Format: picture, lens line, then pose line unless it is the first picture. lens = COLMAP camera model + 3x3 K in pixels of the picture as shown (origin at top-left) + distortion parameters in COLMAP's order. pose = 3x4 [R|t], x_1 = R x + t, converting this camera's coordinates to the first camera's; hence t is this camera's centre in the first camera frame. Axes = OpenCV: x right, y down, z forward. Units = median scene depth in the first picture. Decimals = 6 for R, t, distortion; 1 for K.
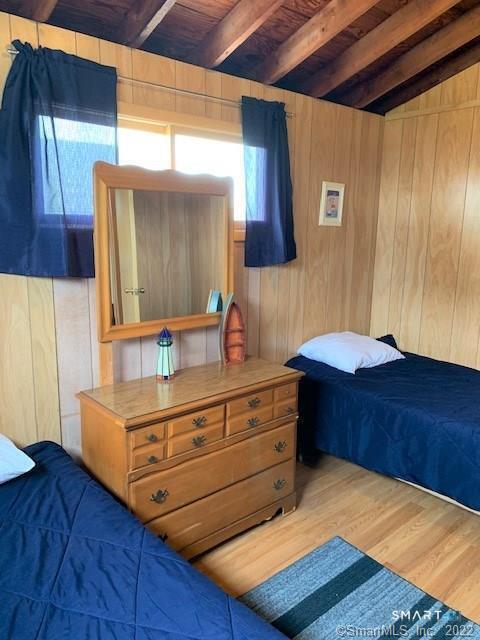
lens RADIAL K [[489.0, 0, 240.5], [0, 489.0, 318.5], [0, 0, 1]] dist [0.026012, -0.017792]
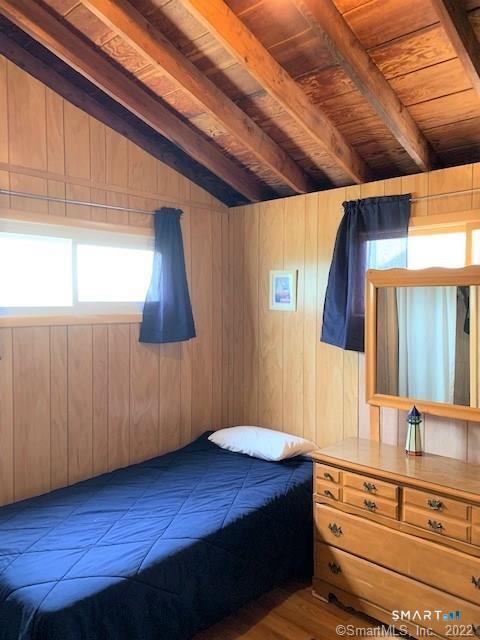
lens RADIAL K [[489.0, 0, 240.6], [0, 489.0, 319.7], [0, 0, 1]] dist [0.026012, -0.017792]
pose [[0.108666, 0.036308, -0.993415, 0.957291], [-0.190186, 0.981632, 0.015074, -0.124117], [0.975716, 0.187296, 0.113575, 0.487334]]
